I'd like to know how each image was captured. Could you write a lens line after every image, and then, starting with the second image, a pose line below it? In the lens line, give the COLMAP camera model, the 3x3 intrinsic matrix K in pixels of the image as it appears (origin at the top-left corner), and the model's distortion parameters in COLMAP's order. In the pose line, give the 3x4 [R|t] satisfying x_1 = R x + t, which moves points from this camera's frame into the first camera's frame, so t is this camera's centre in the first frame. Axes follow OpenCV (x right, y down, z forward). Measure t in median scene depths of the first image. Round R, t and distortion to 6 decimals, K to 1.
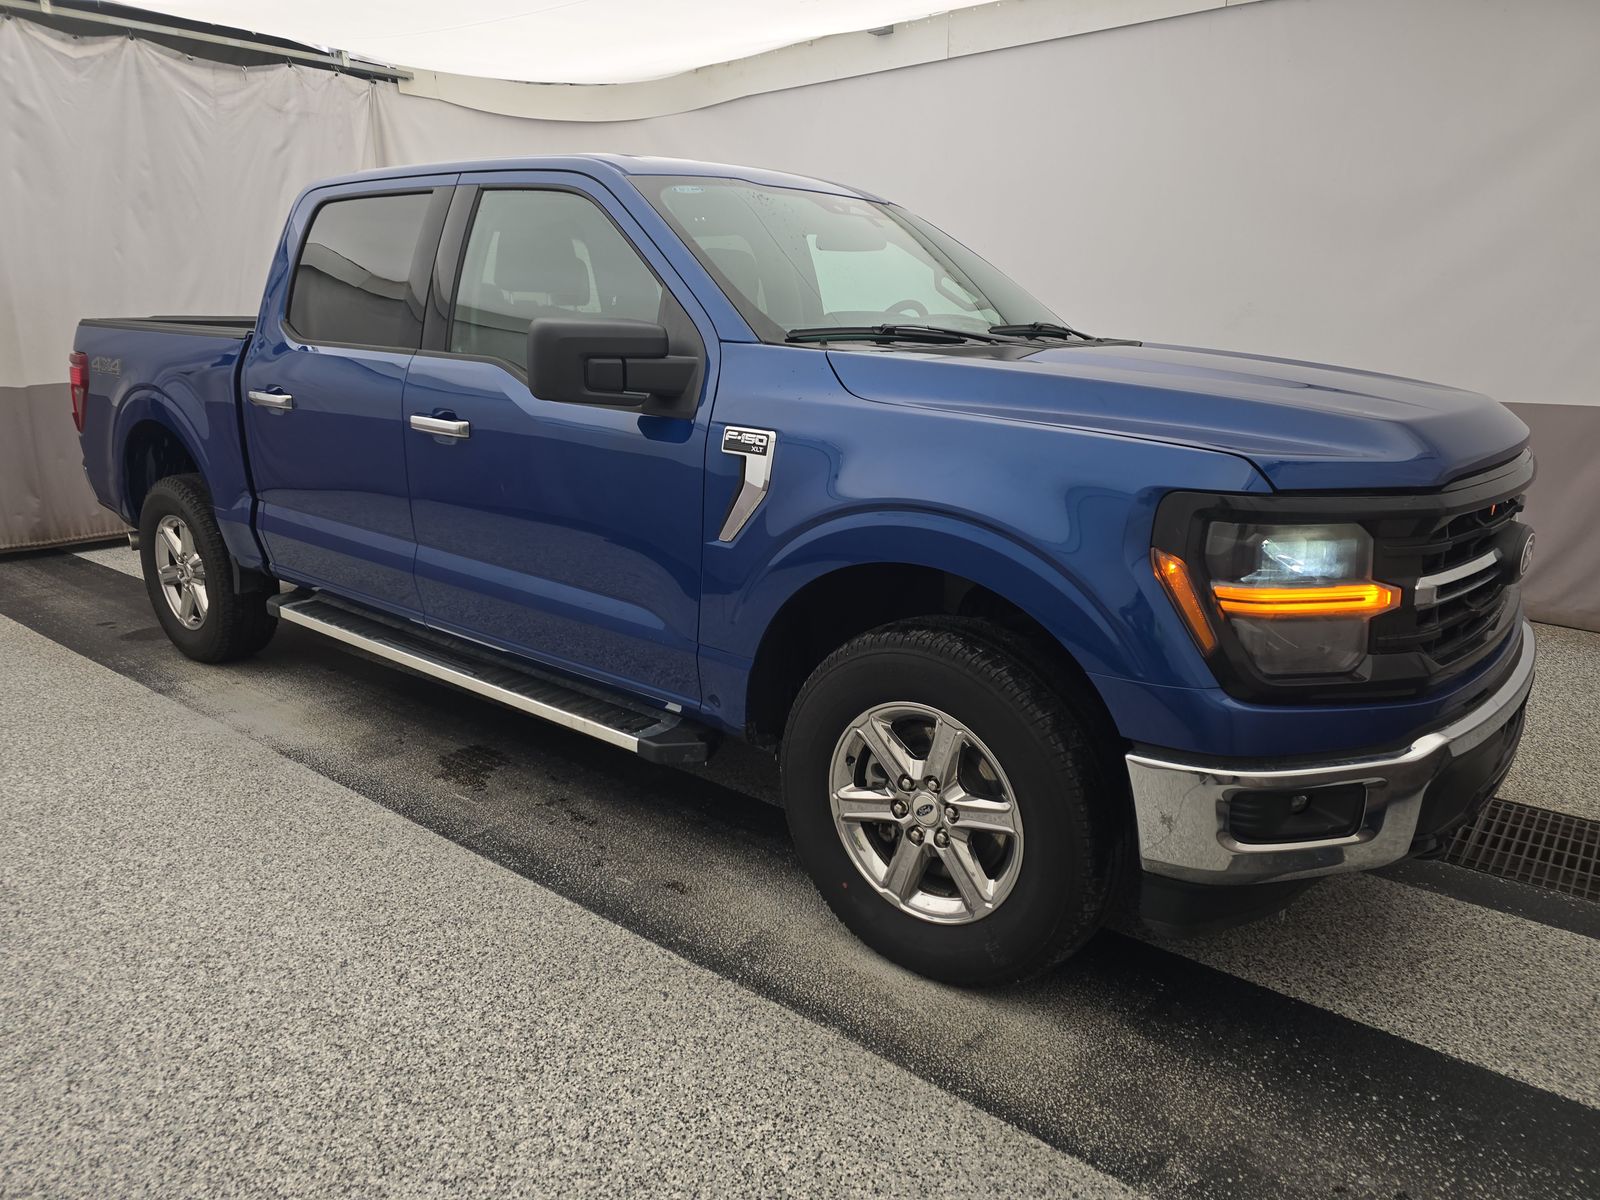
lens RADIAL K [[1079.4, 0, 806.2], [0, 1079.4, 596.8], [0, 0, 1]] dist [0.023346, -0.000978]
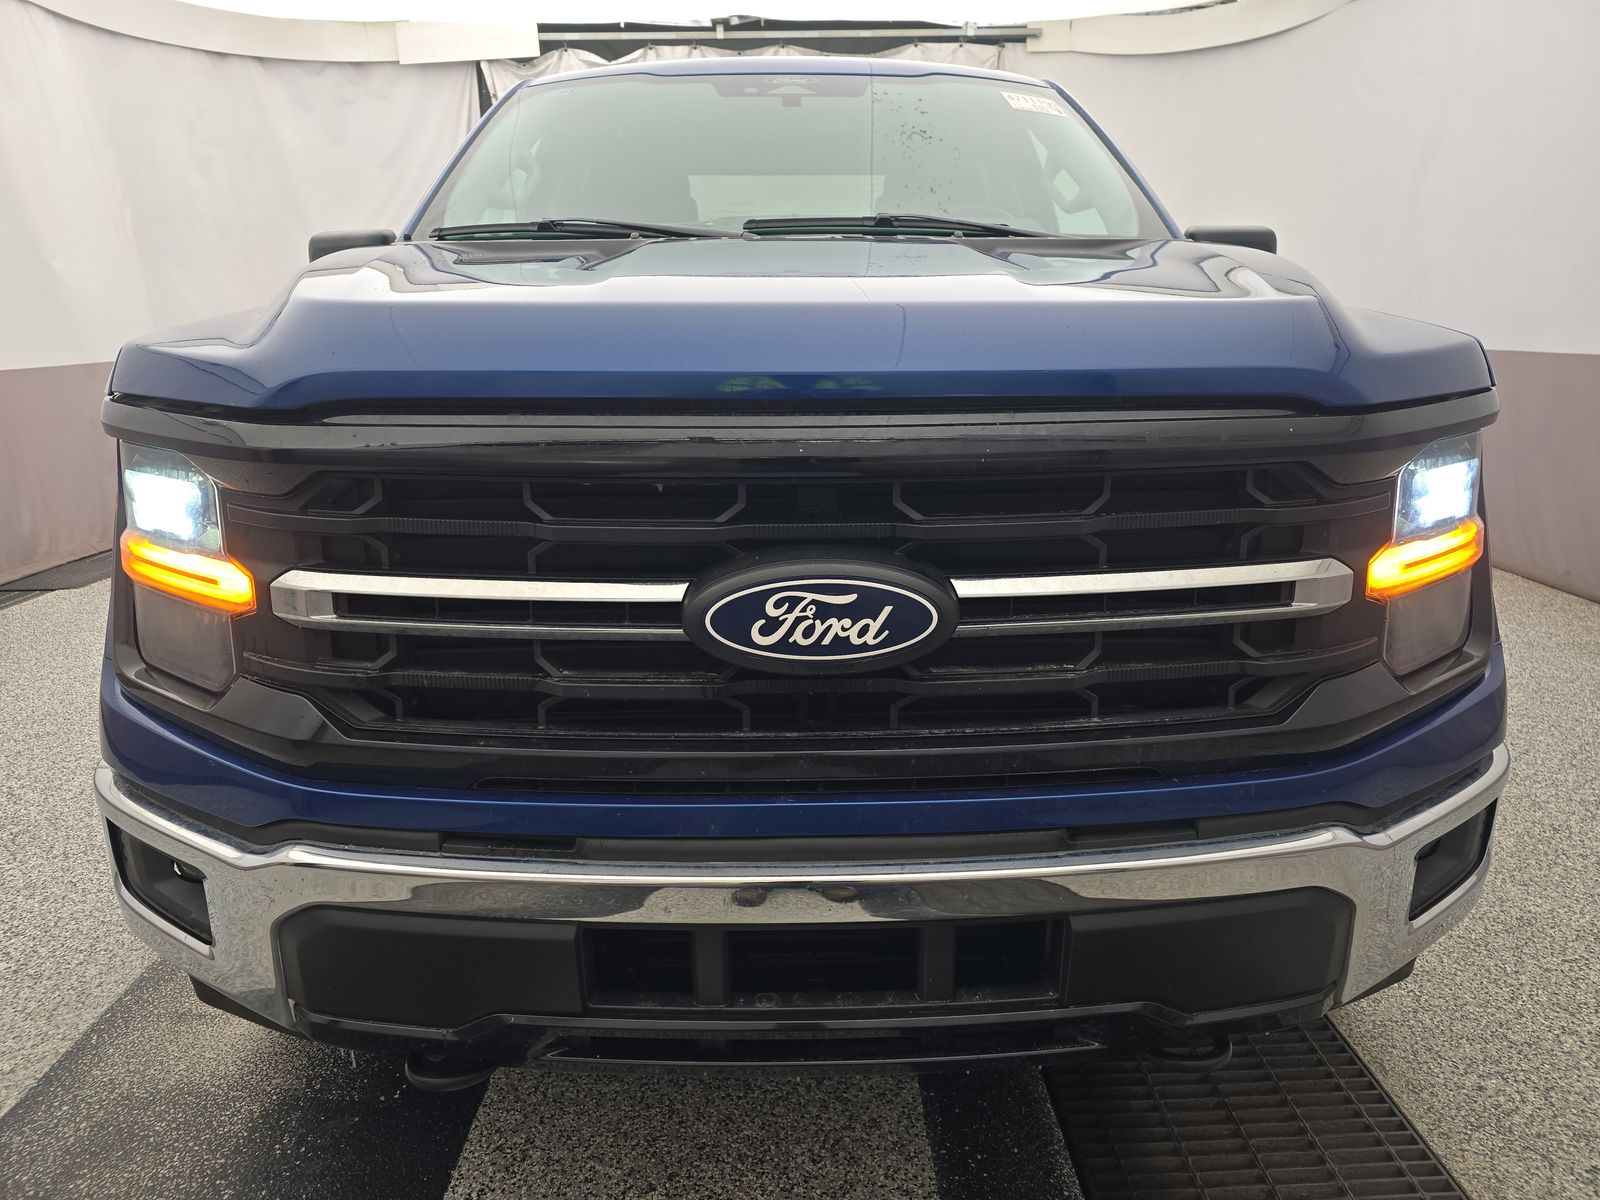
lens RADIAL K [[1088.4, 0, 800.0], [0, 1088.4, 600.0], [0, 0, 1]] dist [-0.002840, -0.002818]
pose [[0.650271, 0.187233, -0.736269, 0.991446], [-0.178550, 0.979673, 0.091435, -0.087353], [0.738422, 0.072003, 0.670483, 0.691289]]
